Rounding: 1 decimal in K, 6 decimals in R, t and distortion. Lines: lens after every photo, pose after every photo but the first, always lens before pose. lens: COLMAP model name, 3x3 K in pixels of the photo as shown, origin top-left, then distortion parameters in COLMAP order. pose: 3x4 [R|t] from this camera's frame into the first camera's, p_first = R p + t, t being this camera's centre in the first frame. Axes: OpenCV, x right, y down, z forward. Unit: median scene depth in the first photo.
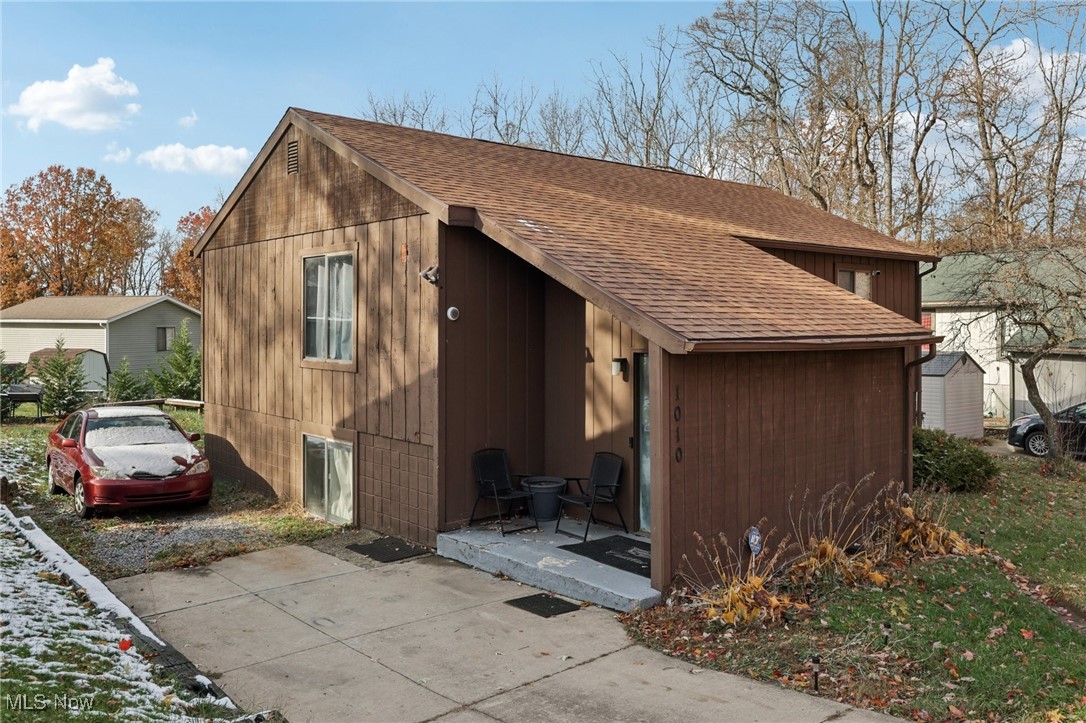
lens RADIAL K [[878.5, 0, 543.0], [0, 878.5, 361.5], [0, 0, 1]] dist [0.009589, 0.003747]
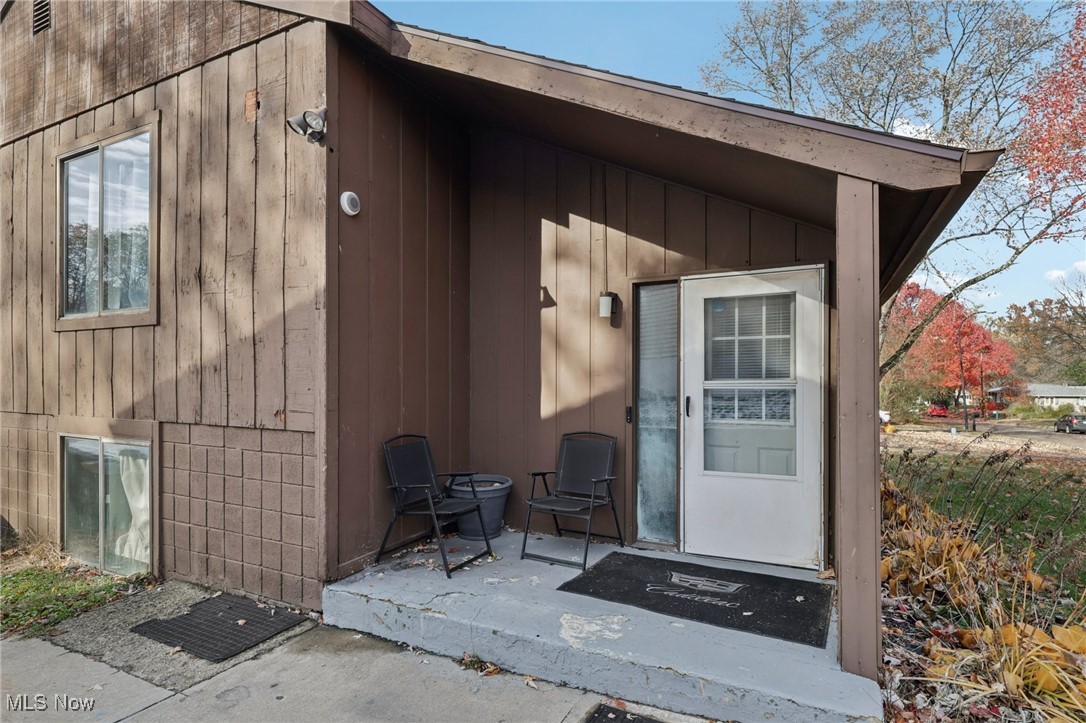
lens RADIAL K [[558.4, 0, 553.1], [0, 558.4, 386.9], [0, 0, 1]] dist [0.000434, 0.000364]
pose [[0.923858, -0.006805, 0.382676, -0.112476], [0.017465, 0.999550, -0.024389, 0.073688], [-0.382338, 0.029216, 0.923561, 0.566304]]
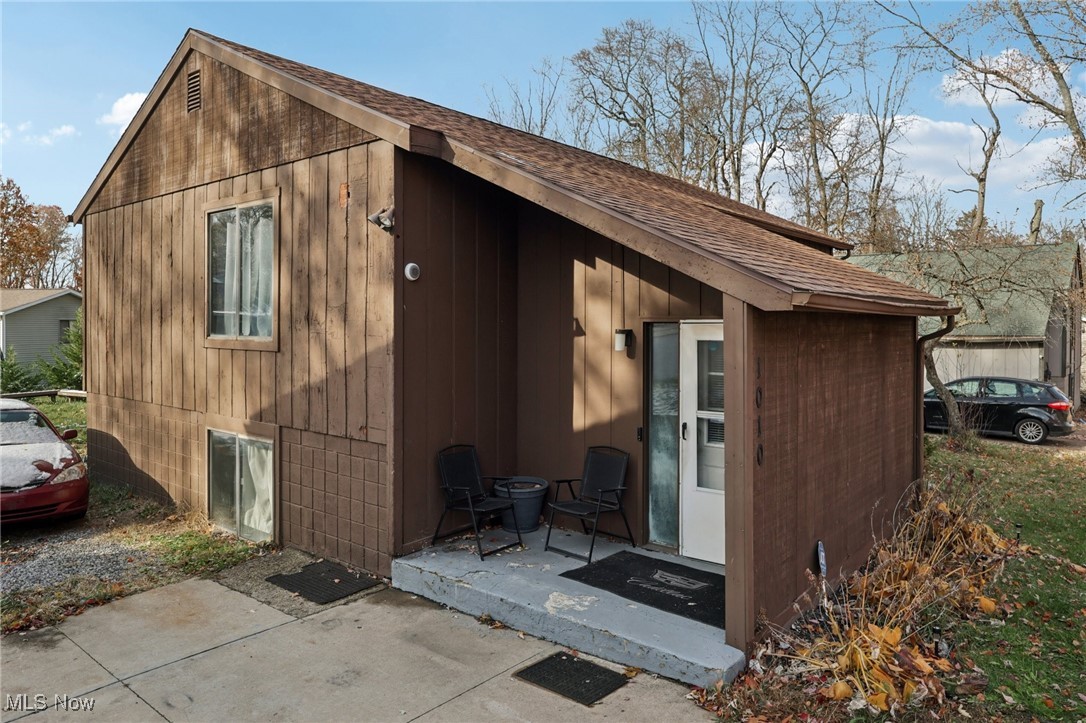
lens RADIAL K [[721.0, 0, 547.2], [0, 721.0, 349.8], [0, 0, 1]] dist [0.004317, -0.000228]
pose [[0.986203, -0.003772, 0.165496, -0.084446], [0.005104, 0.999958, -0.007624, 0.017997], [-0.165460, 0.008364, 0.986181, 0.333452]]
